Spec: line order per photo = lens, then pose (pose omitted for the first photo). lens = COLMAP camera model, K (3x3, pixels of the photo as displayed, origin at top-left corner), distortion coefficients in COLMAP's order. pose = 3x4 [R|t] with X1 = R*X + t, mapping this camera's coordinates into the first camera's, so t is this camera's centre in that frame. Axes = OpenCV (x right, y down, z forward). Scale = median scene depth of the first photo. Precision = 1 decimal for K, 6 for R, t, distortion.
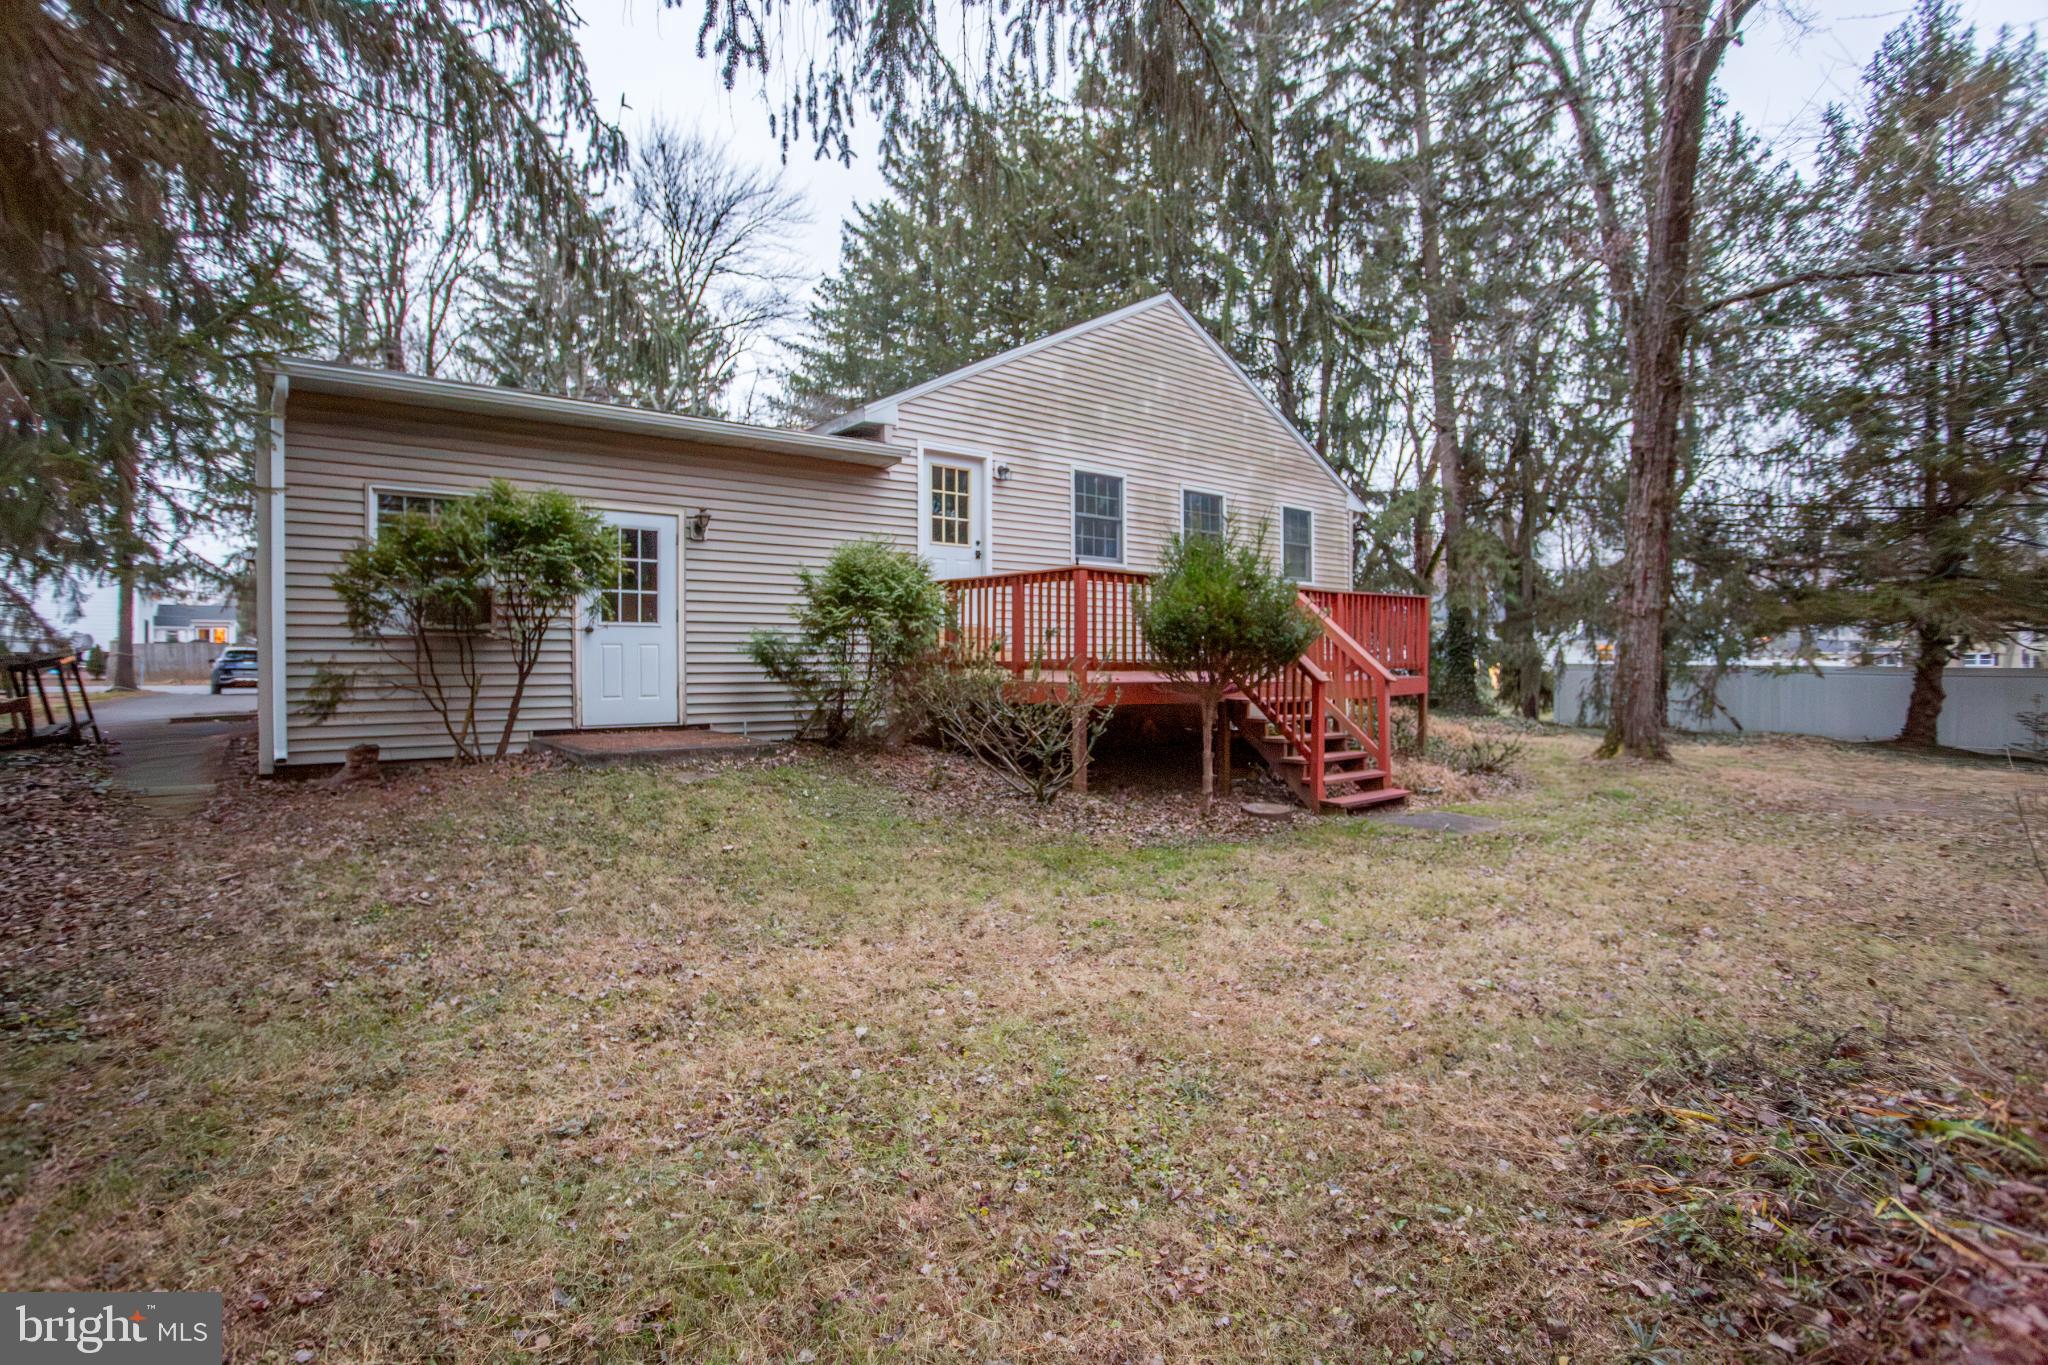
lens RADIAL K [[1005.8, 0, 1006.2], [0, 1005.8, 678.4], [0, 0, 1]] dist [-0.051163, 0.022536]
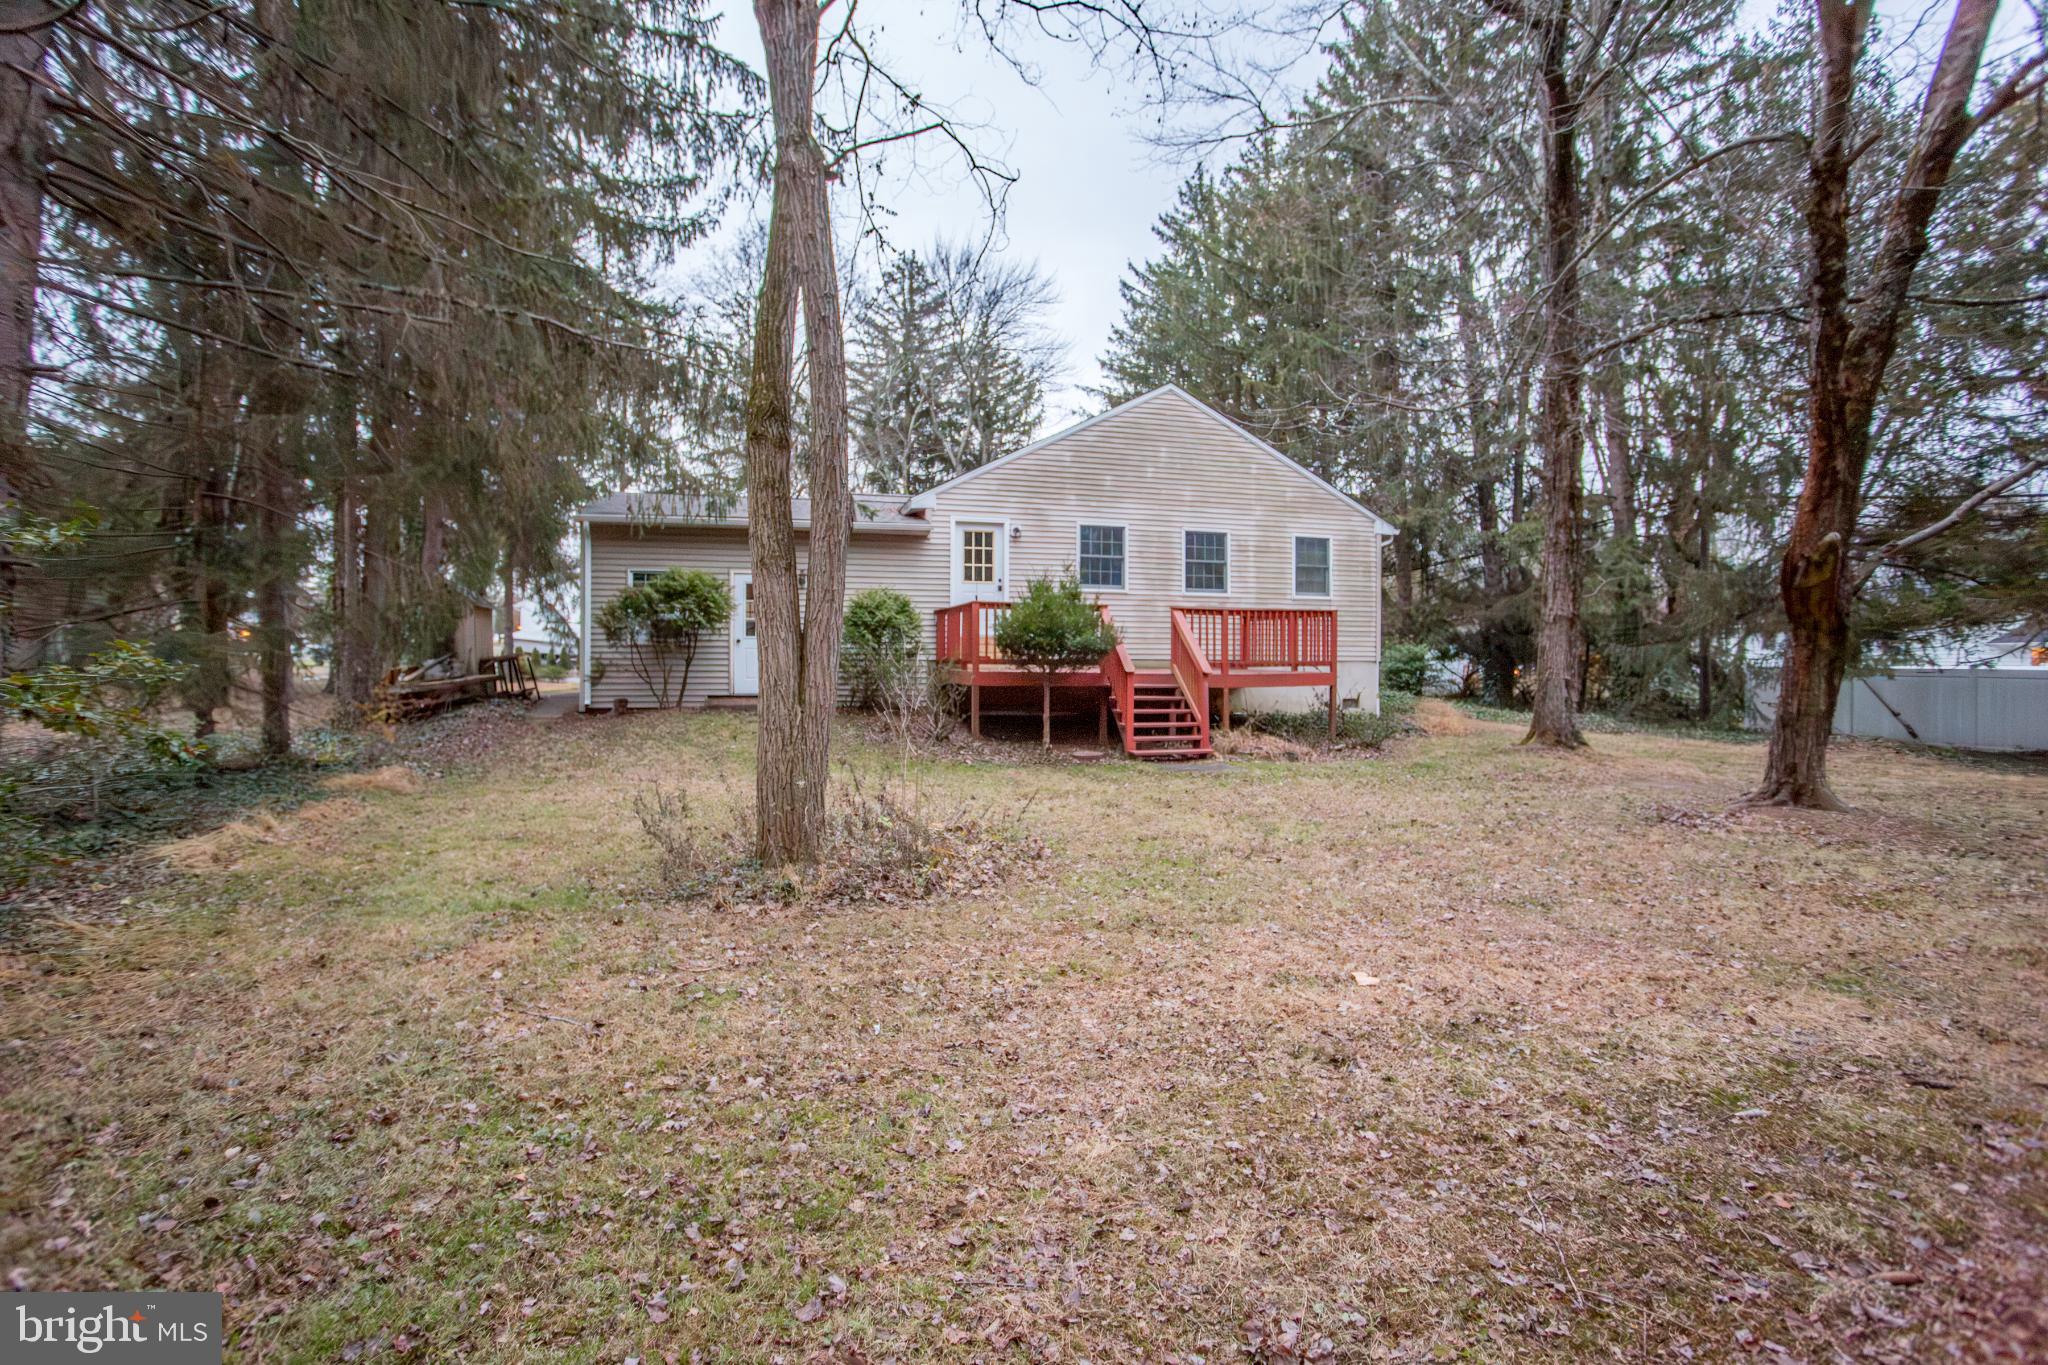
lens RADIAL K [[1005.8, 0, 1006.2], [0, 1005.8, 678.4], [0, 0, 1]] dist [-0.051163, 0.022536]
pose [[0.918361, 0.010115, -0.395614, 0.582928], [-0.011363, 0.999935, -0.000811, 0.012117], [0.395581, 0.005240, 0.918416, -0.372777]]
